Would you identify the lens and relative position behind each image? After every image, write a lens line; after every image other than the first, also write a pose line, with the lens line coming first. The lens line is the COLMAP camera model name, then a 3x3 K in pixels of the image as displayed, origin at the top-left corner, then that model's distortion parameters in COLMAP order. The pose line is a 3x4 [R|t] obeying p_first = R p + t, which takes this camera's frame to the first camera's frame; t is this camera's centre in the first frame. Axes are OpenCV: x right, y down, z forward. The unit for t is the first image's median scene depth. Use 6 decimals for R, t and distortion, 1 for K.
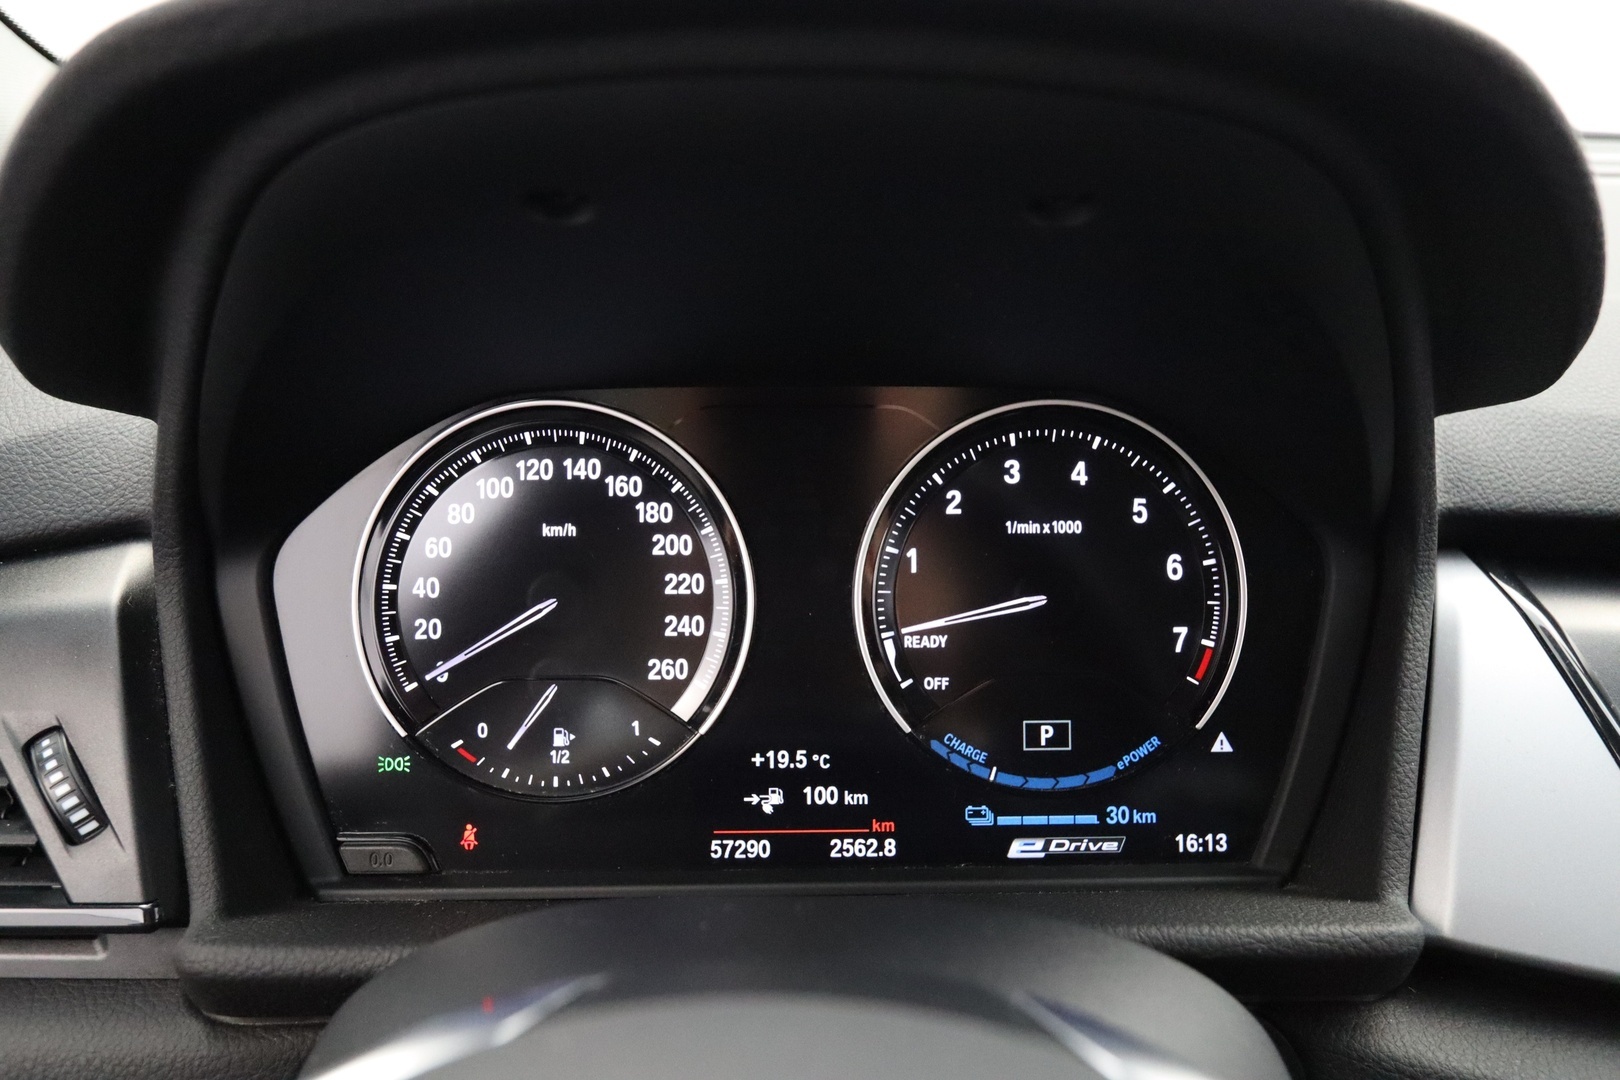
lens RADIAL K [[1098.6, 0, 797.0], [0, 1098.6, 547.2], [0, 0, 1]] dist [-0.003929, -0.003364]
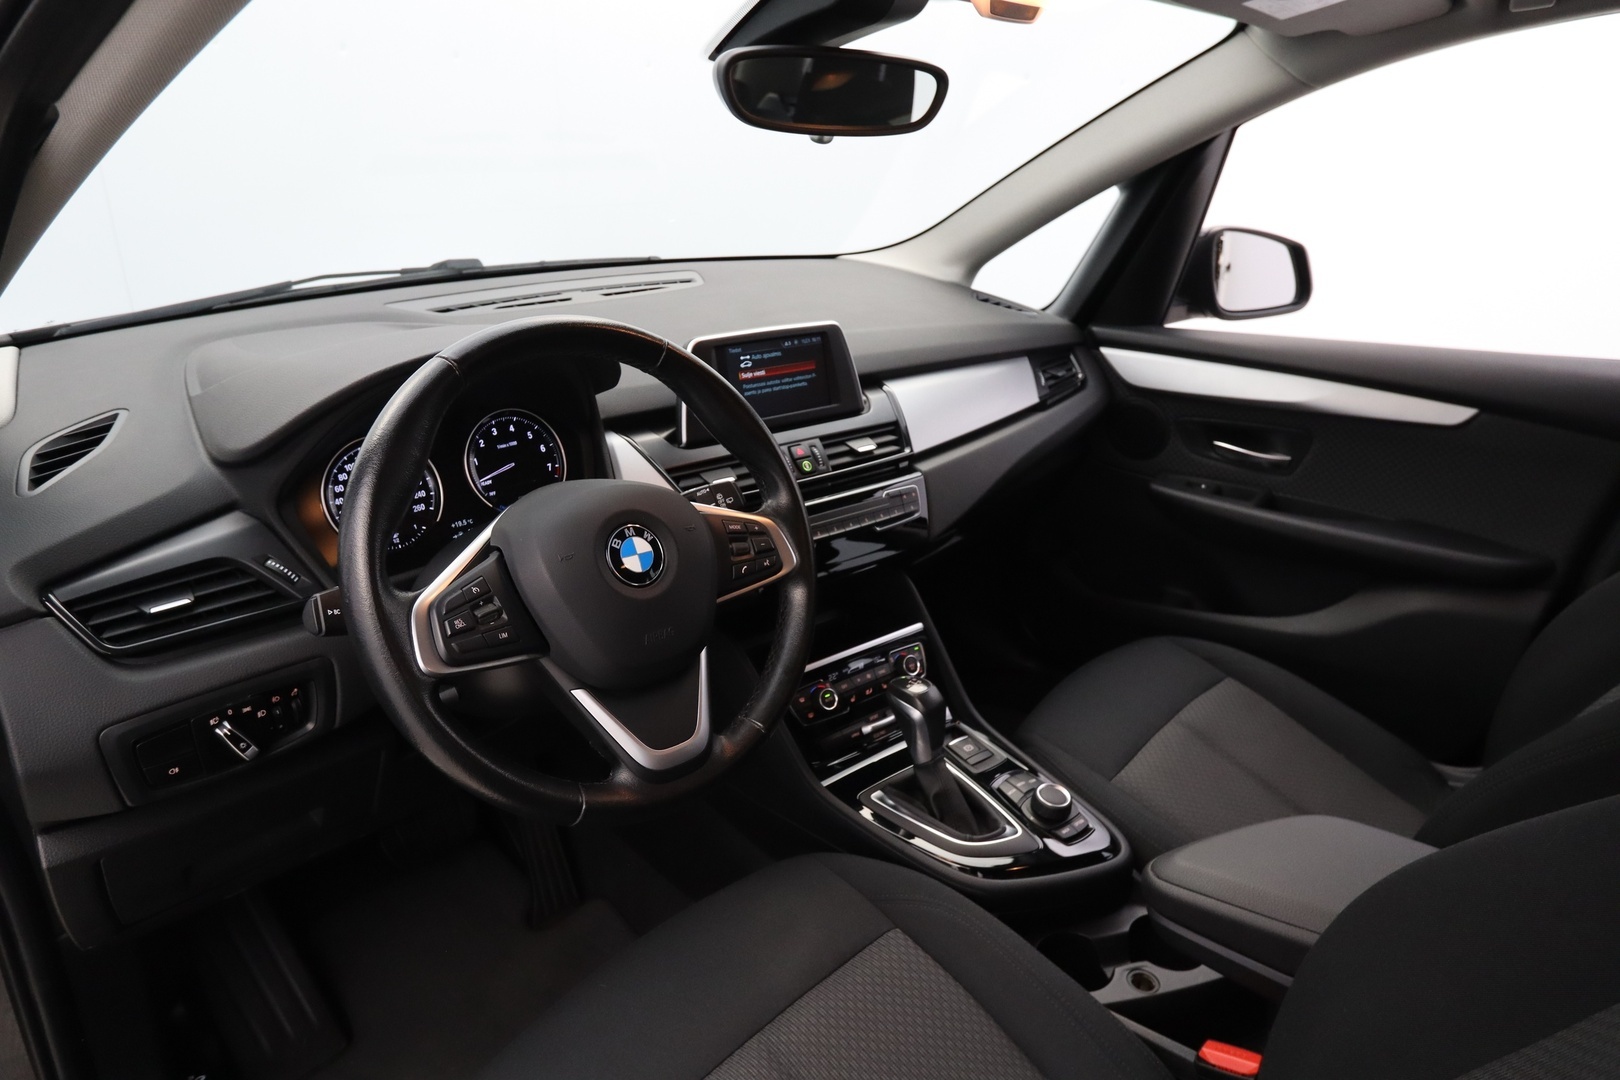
lens RADIAL K [[980.0, 0, 821.1], [0, 980.0, 541.4], [0, 0, 1]] dist [-0.034112, 0.001211]
pose [[0.725537, -0.266508, 0.634484, -1.148894], [0.232847, 0.962659, 0.138093, 0.084157], [-0.647595, 0.047546, 0.760500, -2.085888]]
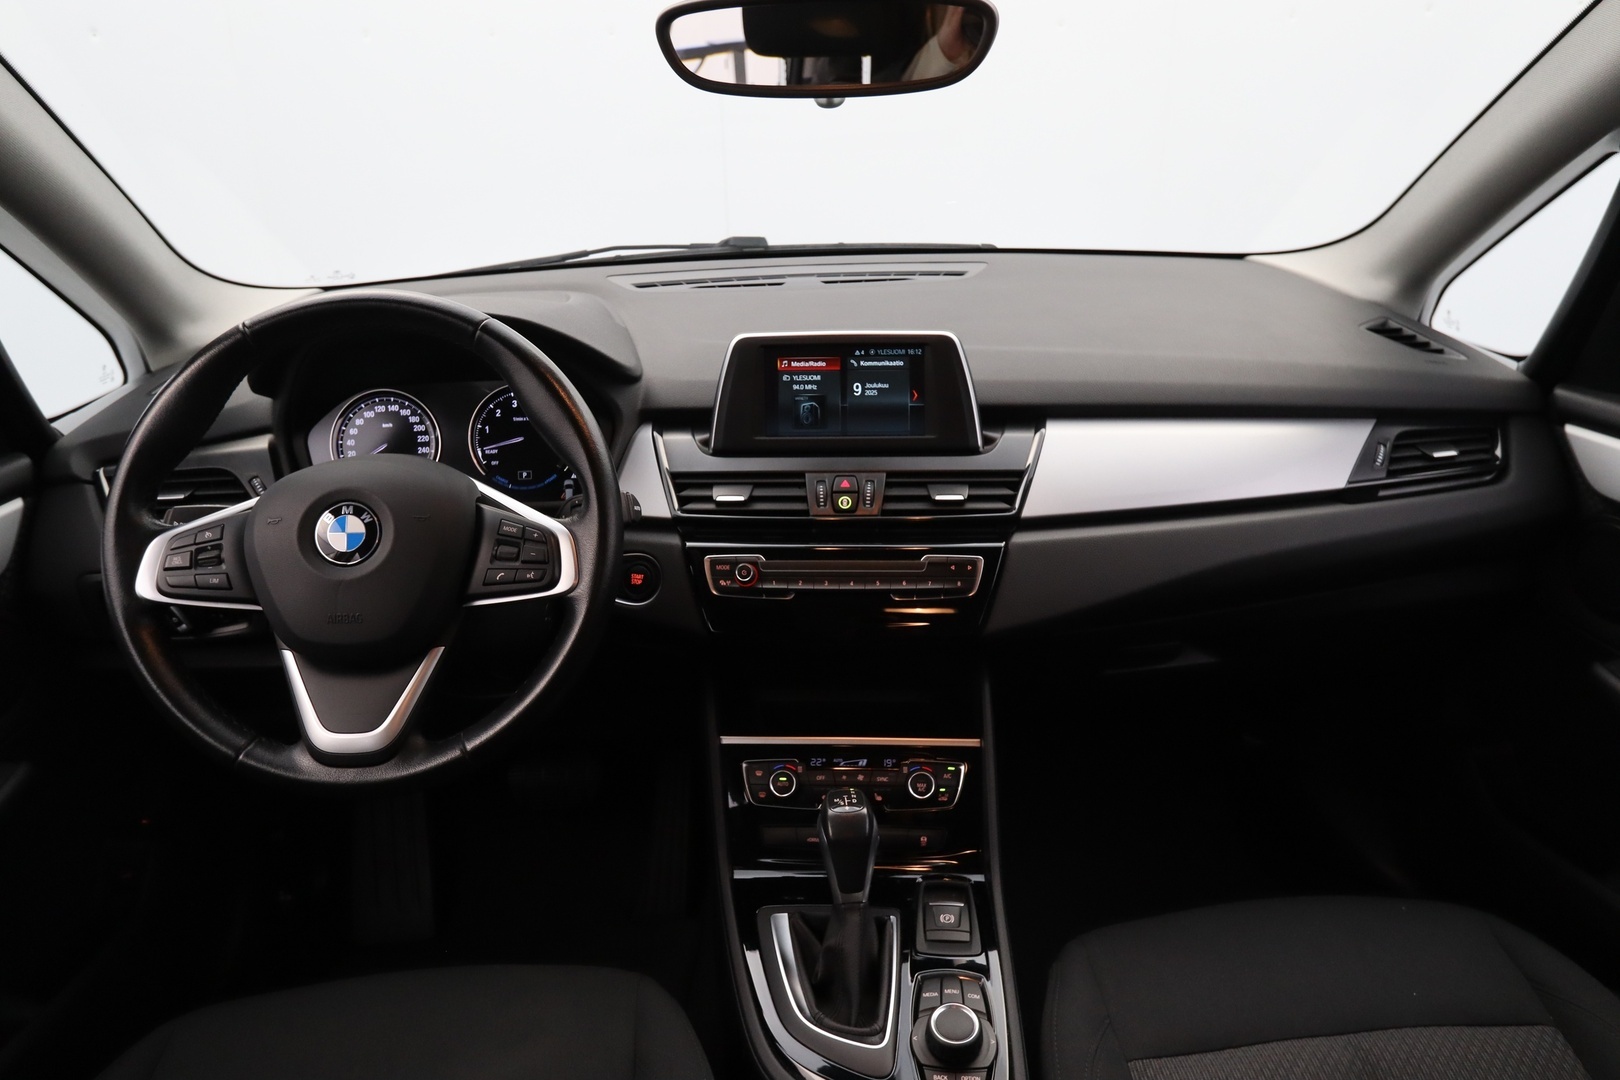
lens RADIAL K [[1098.6, 0, 826.1], [0, 1098.6, 535.8], [0, 0, 1]] dist [-0.003929, -0.003364]
pose [[0.998569, -0.047589, 0.024412, 1.117283], [0.047248, 0.998780, 0.014384, 0.363184], [-0.025066, -0.013210, 0.999599, -2.647397]]
